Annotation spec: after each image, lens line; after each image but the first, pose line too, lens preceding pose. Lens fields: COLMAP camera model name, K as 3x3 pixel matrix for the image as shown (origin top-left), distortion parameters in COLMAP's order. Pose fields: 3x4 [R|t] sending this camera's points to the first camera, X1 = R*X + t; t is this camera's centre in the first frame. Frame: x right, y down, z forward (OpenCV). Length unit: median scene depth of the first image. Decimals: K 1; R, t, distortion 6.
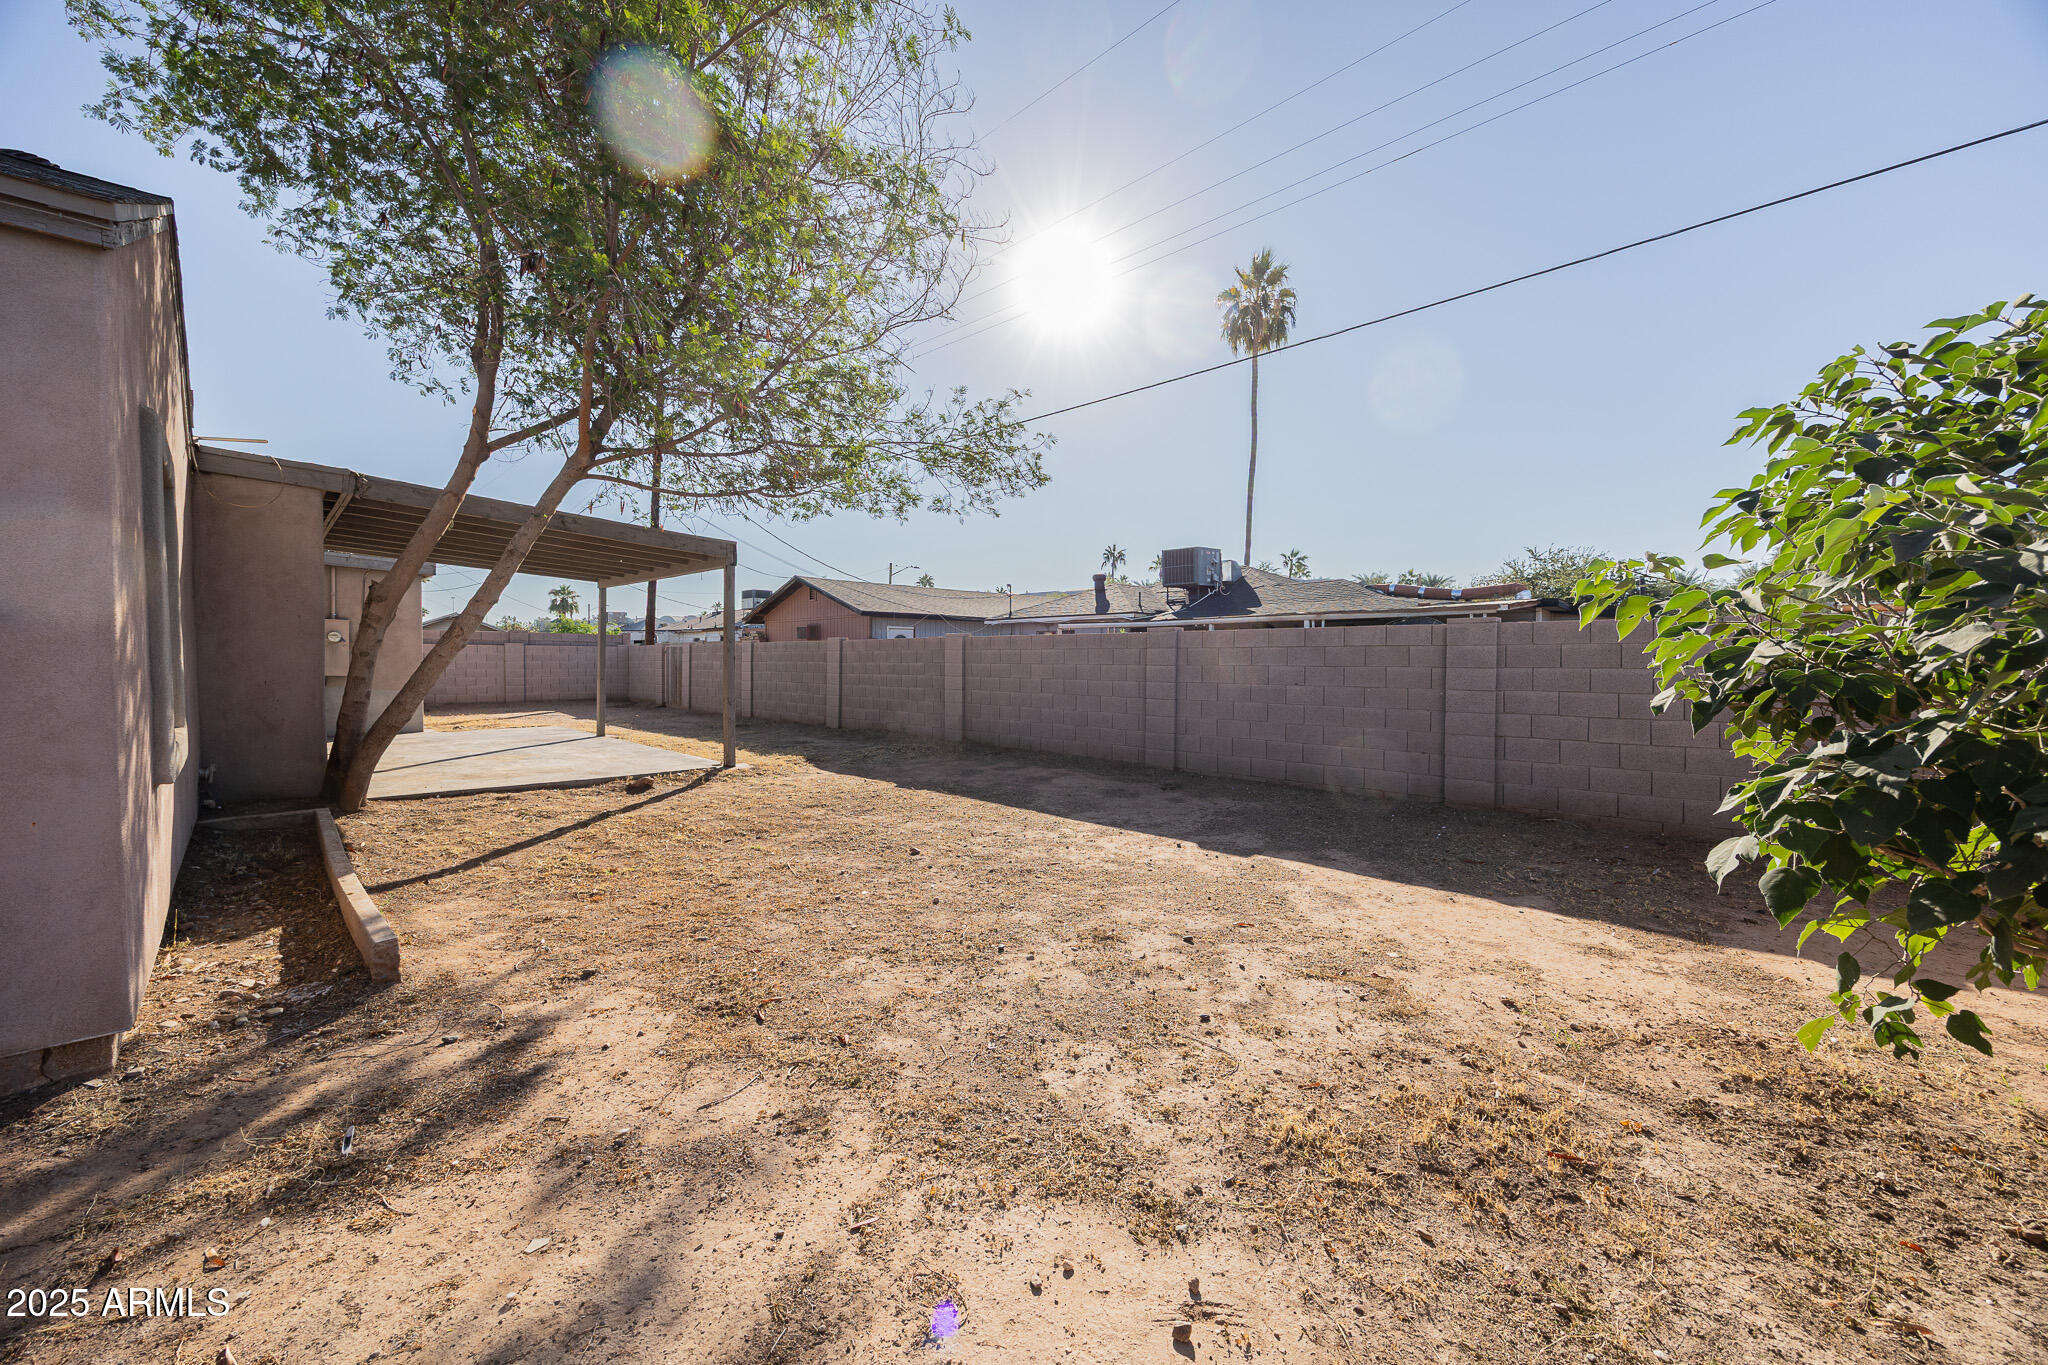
lens RADIAL K [[779.4, 0, 1031.7], [0, 779.4, 680.0], [0, 0, 1]] dist [0.000651, 0.000224]
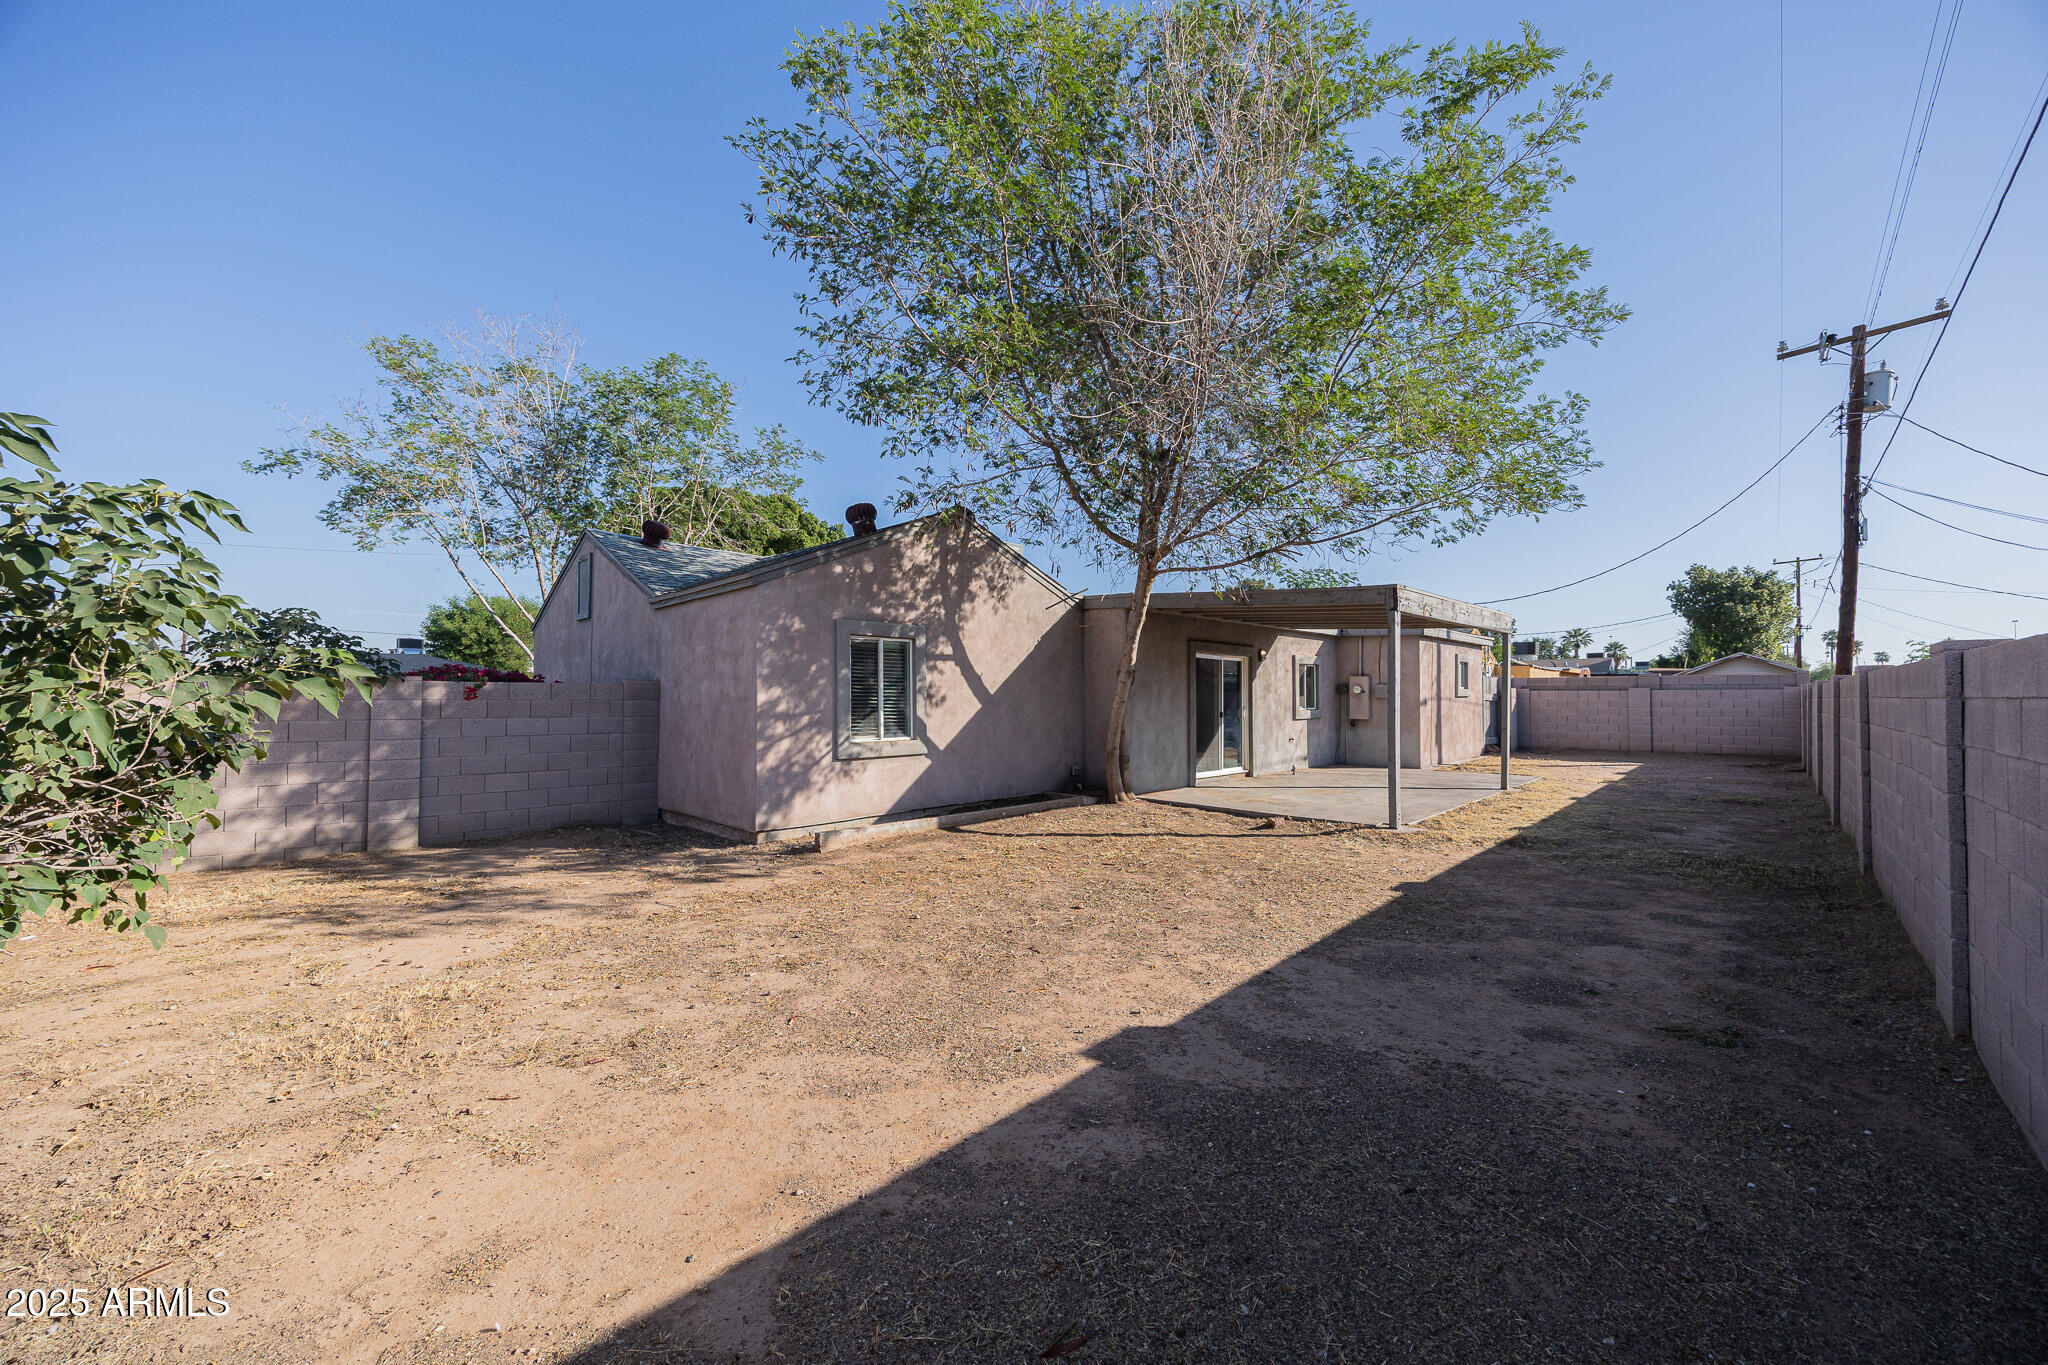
lens RADIAL K [[779.4, 0, 1031.7], [0, 779.4, 680.0], [0, 0, 1]] dist [0.000651, 0.000224]
pose [[0.007166, -0.026472, -0.999624, 0.629236], [-0.025325, 0.999324, -0.026646, -0.033719], [0.999654, 0.025507, 0.006491, 0.665894]]
